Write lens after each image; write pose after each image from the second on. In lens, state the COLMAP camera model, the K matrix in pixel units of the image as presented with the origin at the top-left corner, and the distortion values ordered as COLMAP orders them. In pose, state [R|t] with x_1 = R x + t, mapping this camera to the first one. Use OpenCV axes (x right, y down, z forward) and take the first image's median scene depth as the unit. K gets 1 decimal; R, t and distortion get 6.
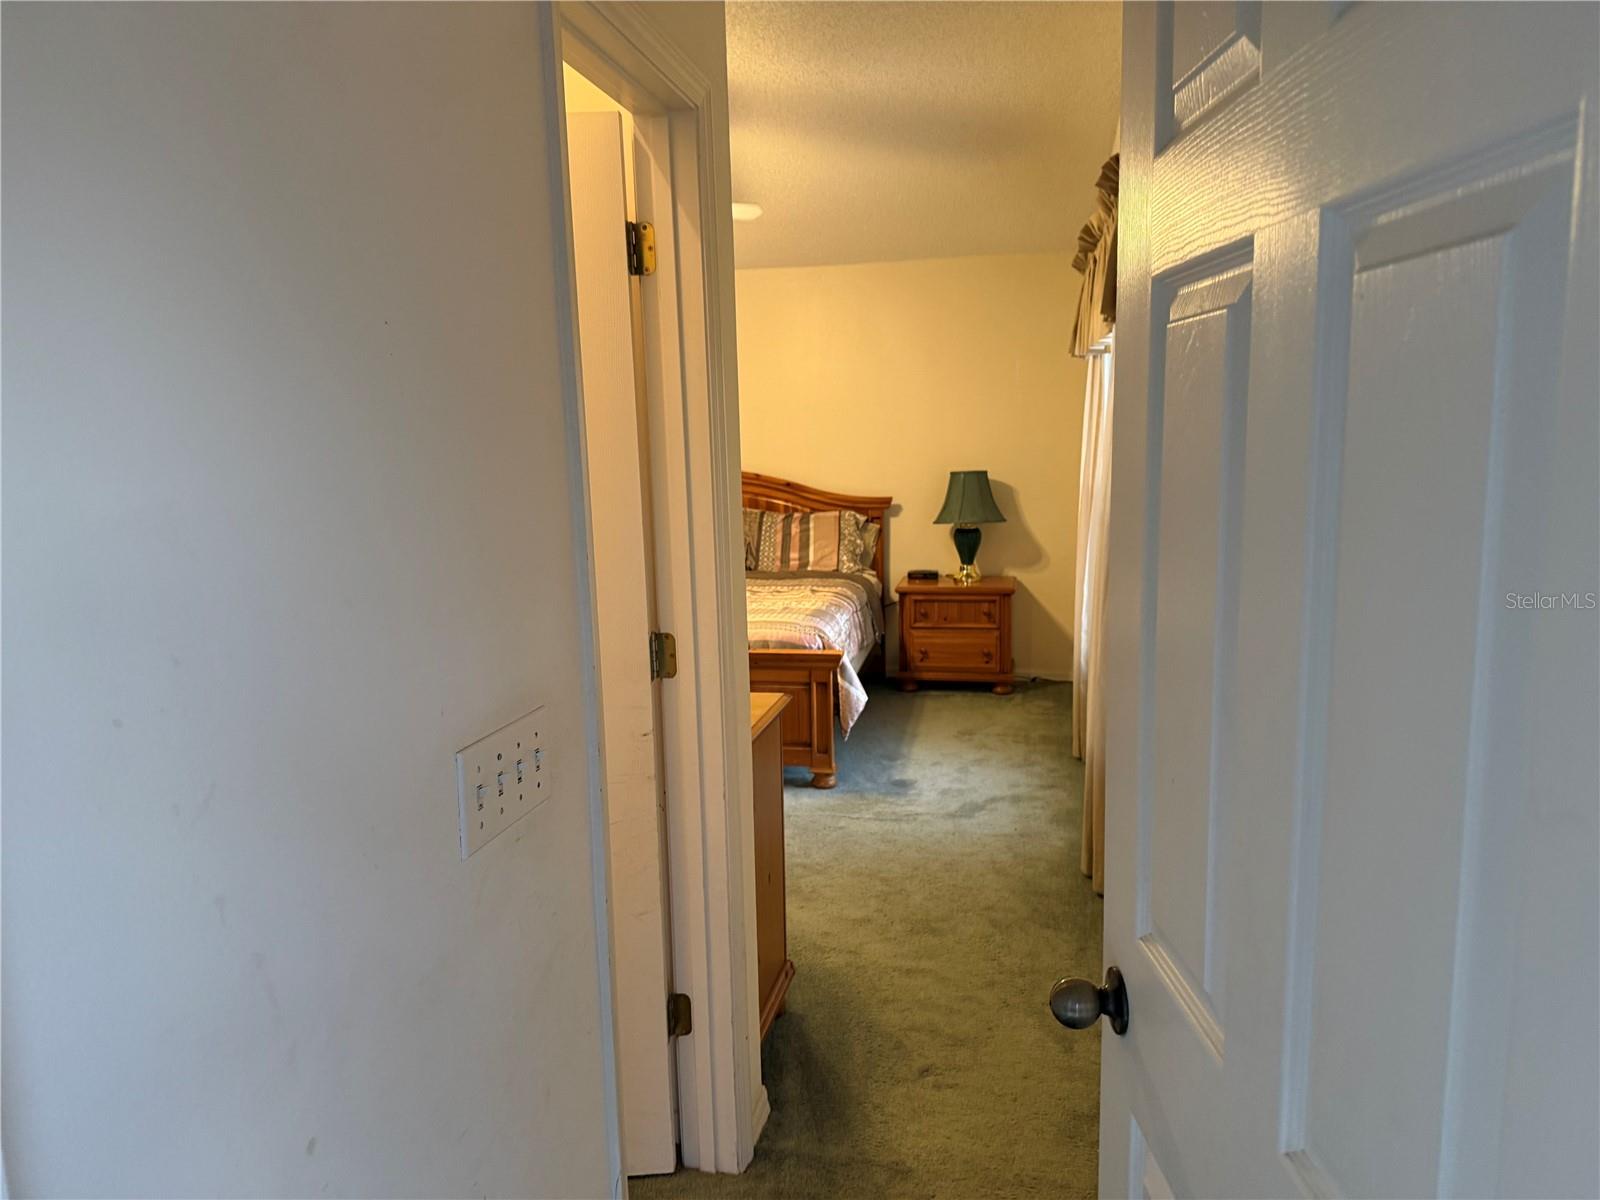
lens RADIAL K [[1118.8, 0, 799.0], [0, 1118.8, 602.4], [0, 0, 1]] dist [0.097149, -0.002090]
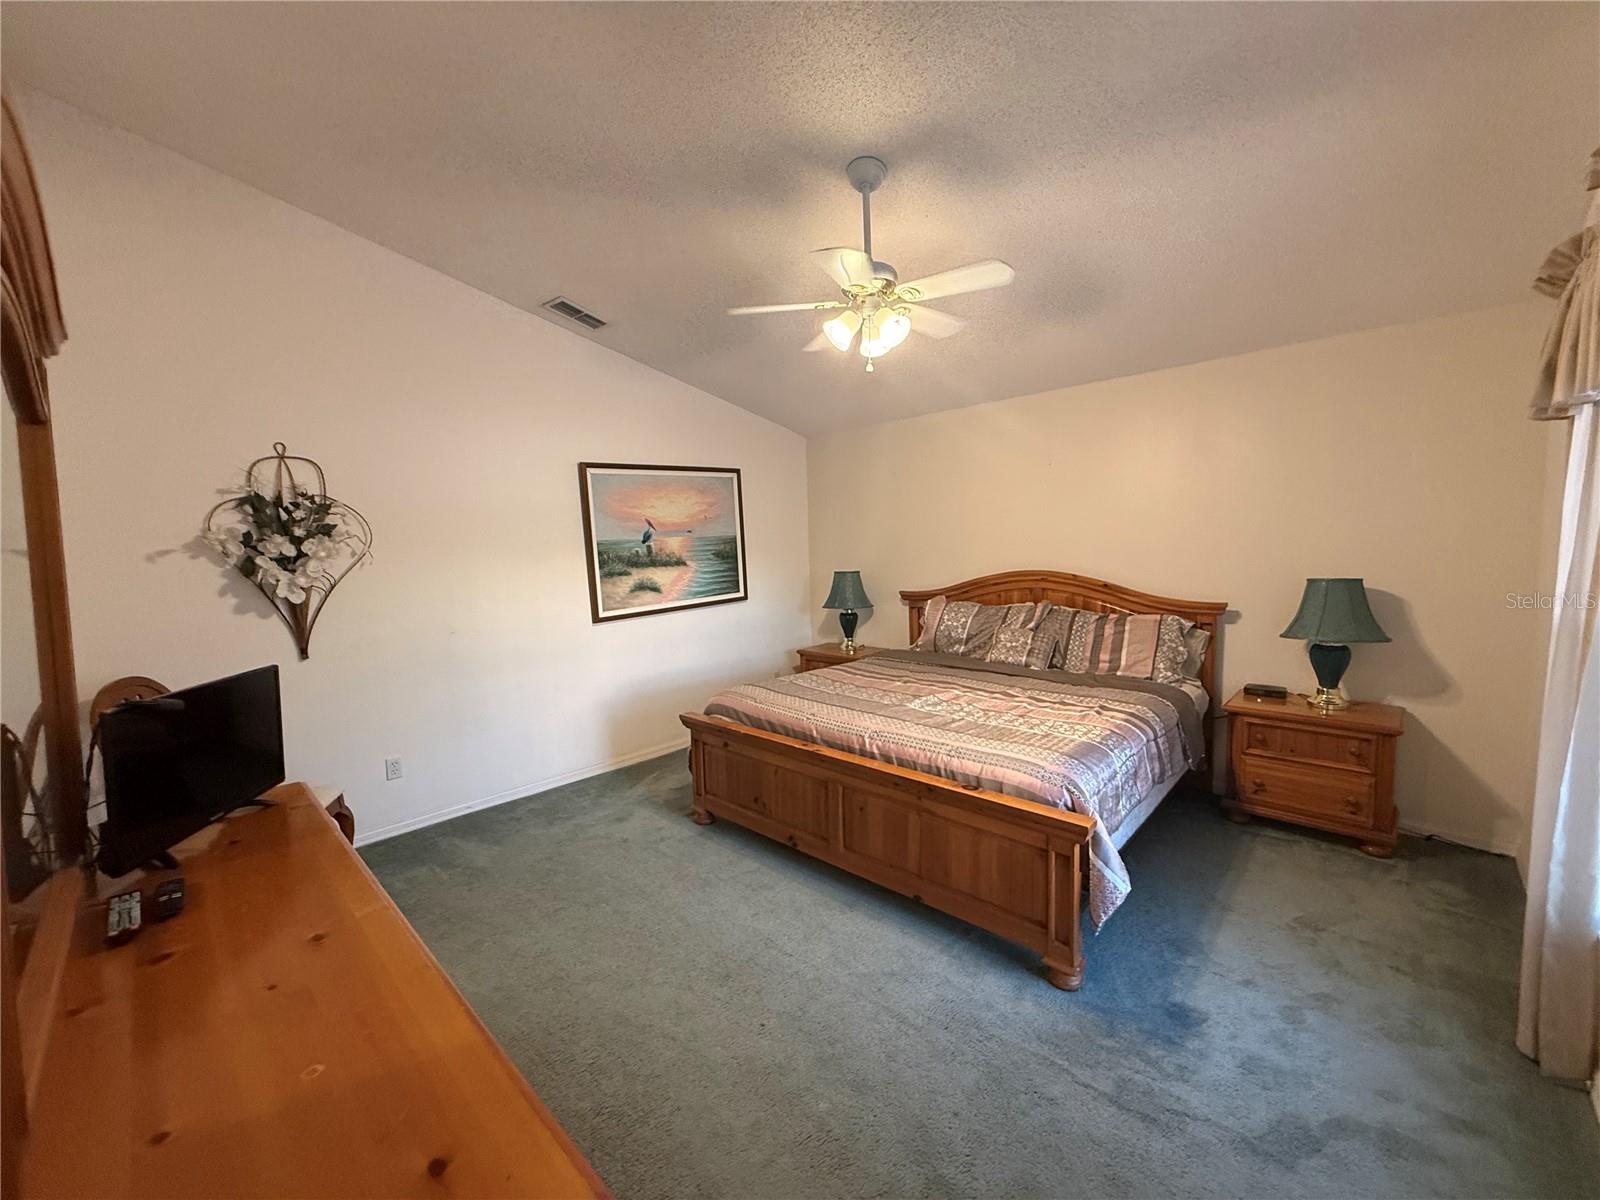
lens RADIAL K [[641.0, 0, 793.8], [0, 641.0, 598.3], [0, 0, 1]] dist [-0.001256, 0.000476]
pose [[0.841030, 0.044032, -0.539194, 0.069767], [-0.073447, 0.996747, -0.033166, -0.056427], [0.535980, 0.067496, 0.841528, 0.378833]]
